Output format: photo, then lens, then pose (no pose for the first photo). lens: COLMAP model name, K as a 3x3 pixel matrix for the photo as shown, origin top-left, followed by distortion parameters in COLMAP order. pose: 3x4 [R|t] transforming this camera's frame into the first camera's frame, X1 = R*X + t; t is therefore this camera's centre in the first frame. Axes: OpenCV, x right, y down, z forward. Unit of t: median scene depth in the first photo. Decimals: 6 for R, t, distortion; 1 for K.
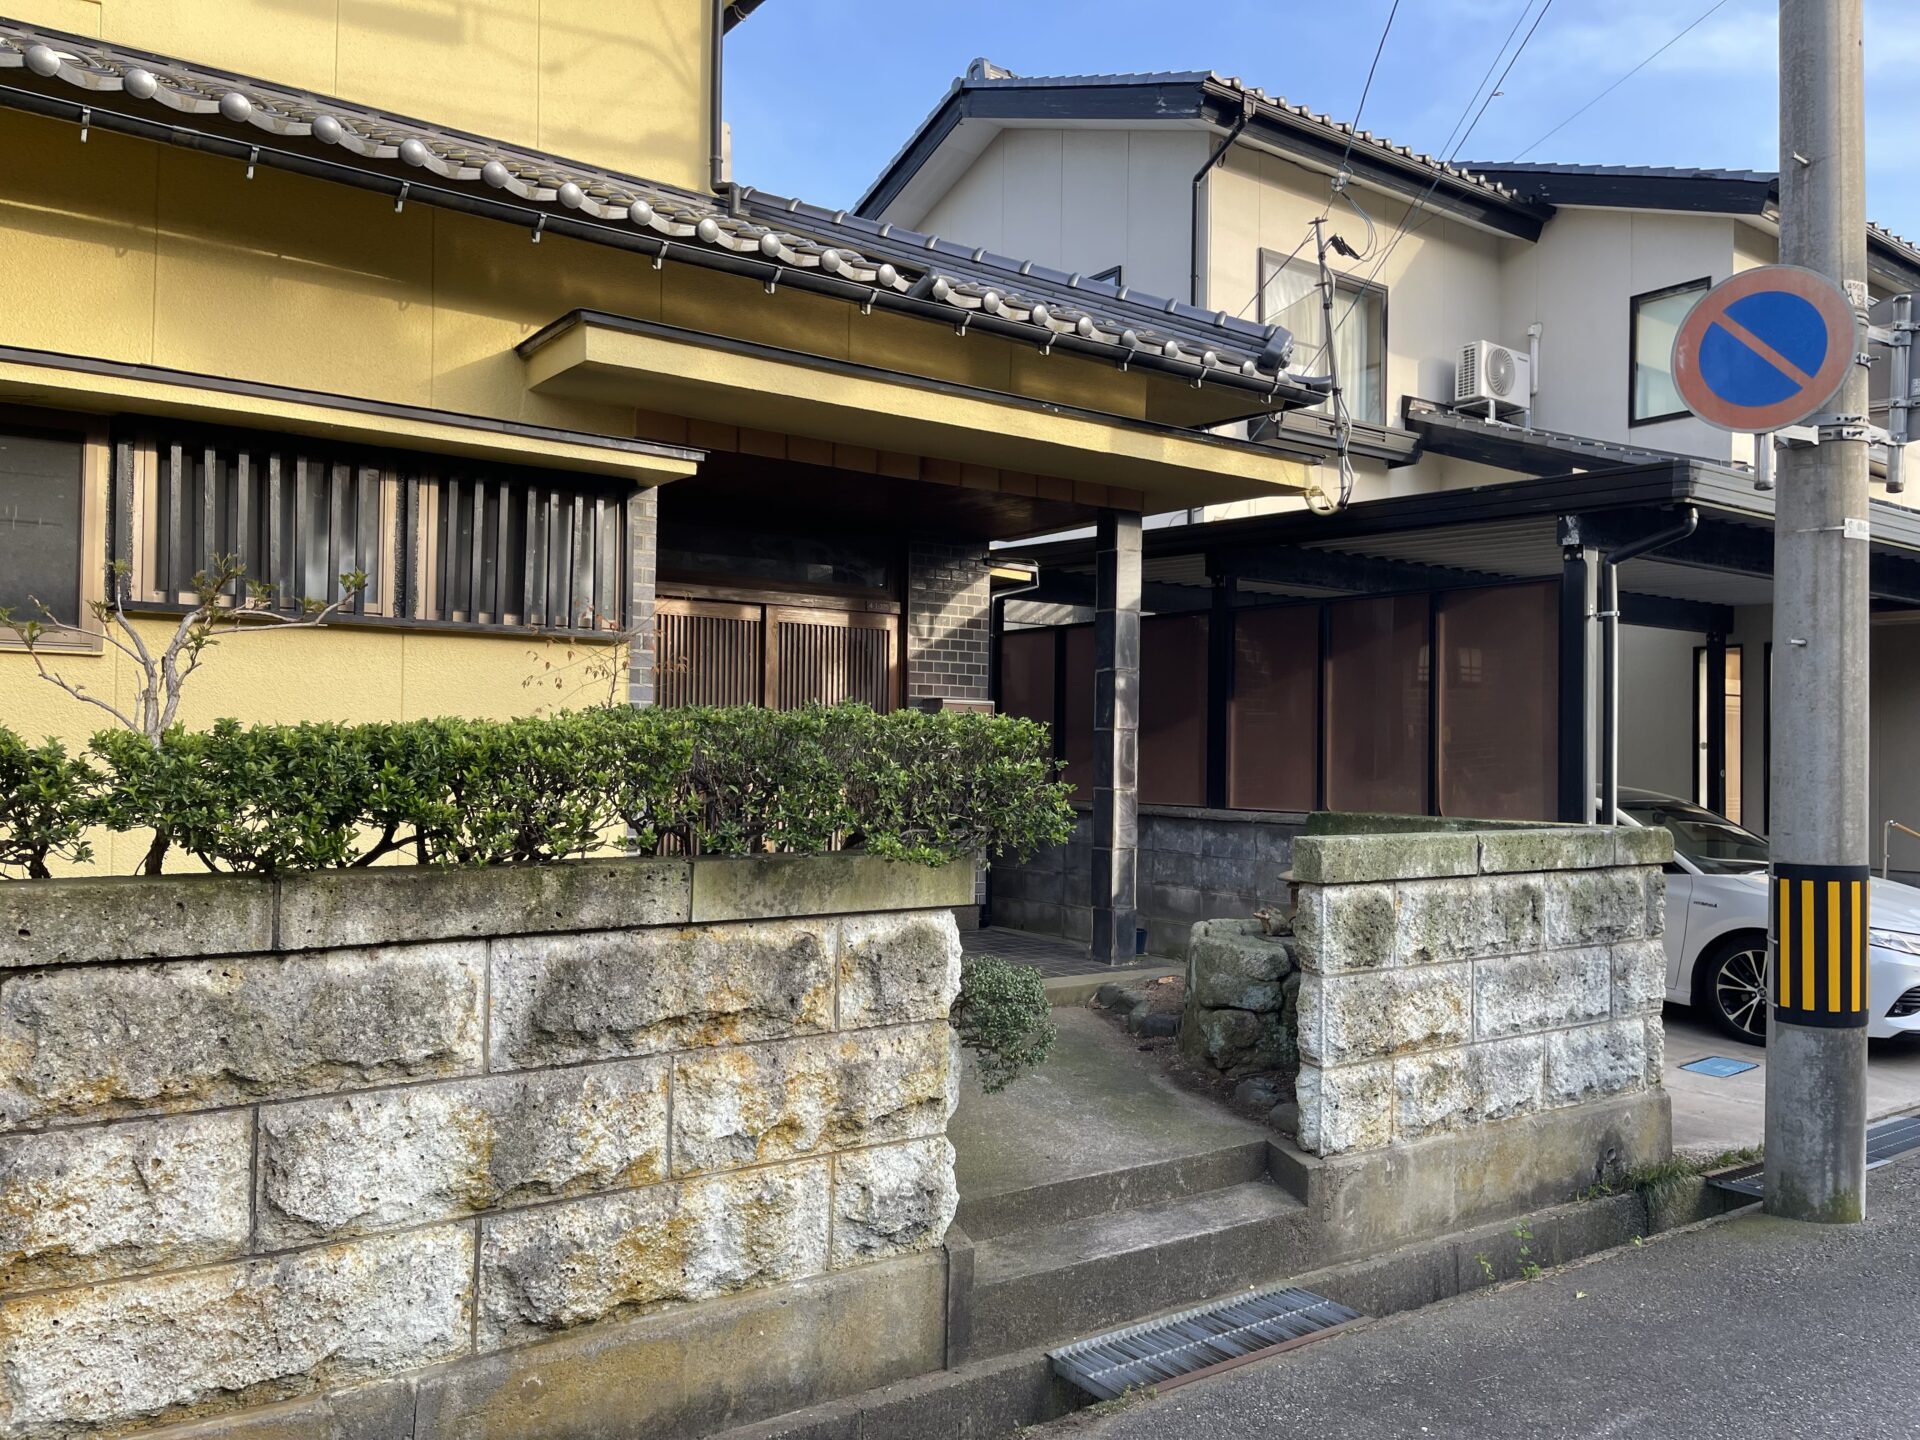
lens RADIAL K [[1500.2, 0, 961.9], [0, 1500.2, 721.6], [0, 0, 1]] dist [0.007166, -0.020001]
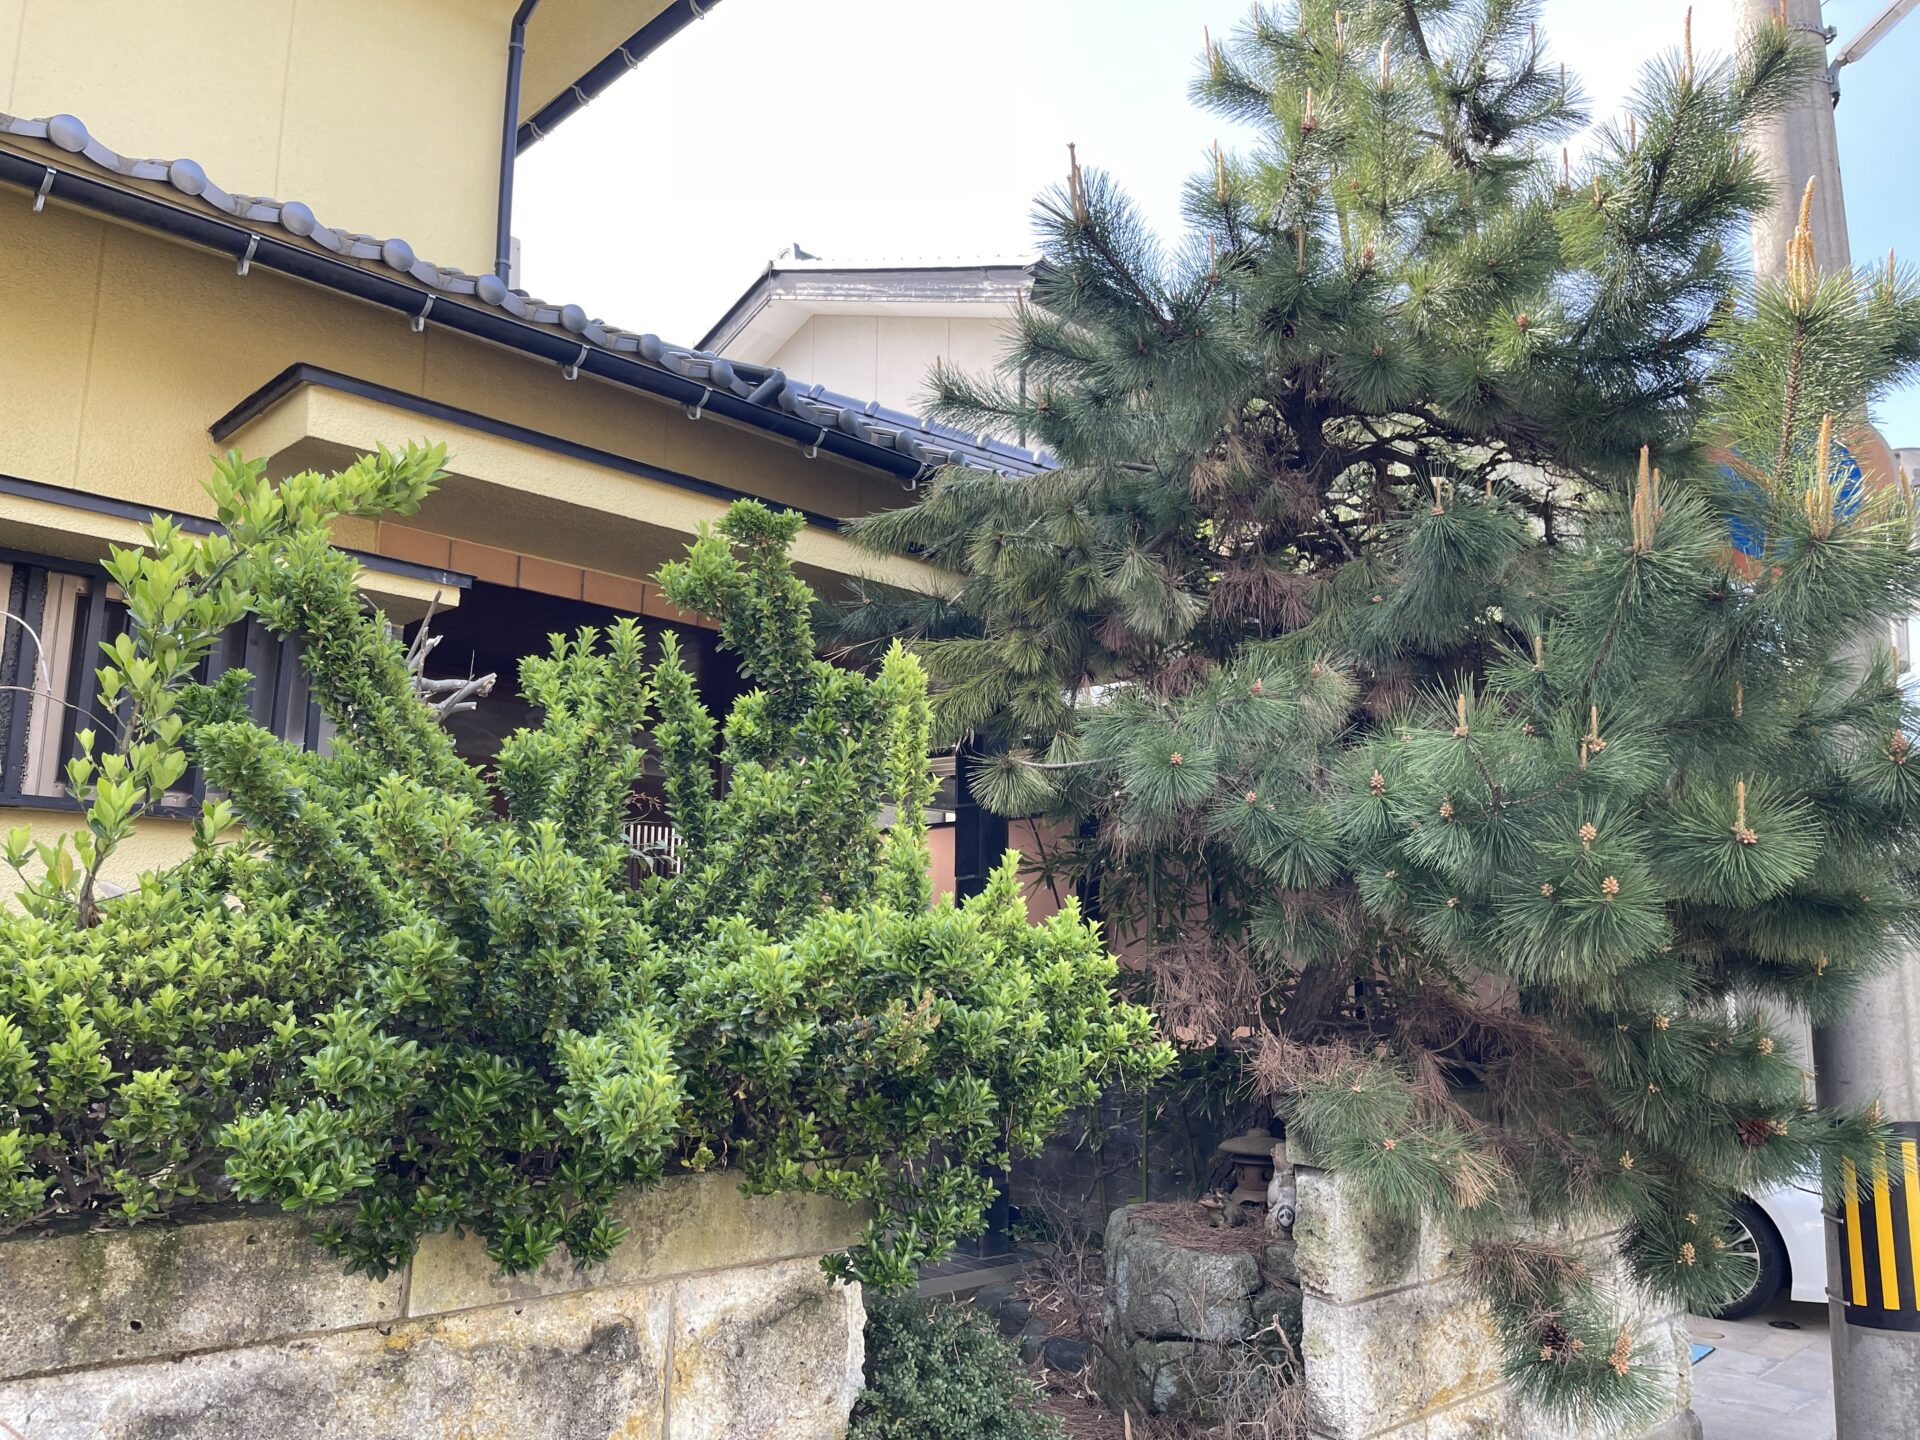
lens RADIAL K [[1500.2, 0, 955.9], [0, 1500.2, 716.5], [0, 0, 1]] dist [0.007166, -0.020001]
pose [[0.989386, 0.018266, 0.144155, -0.060571], [0.003675, 0.988605, -0.150489, 0.000884], [-0.145261, 0.149422, 0.978045, 0.374276]]
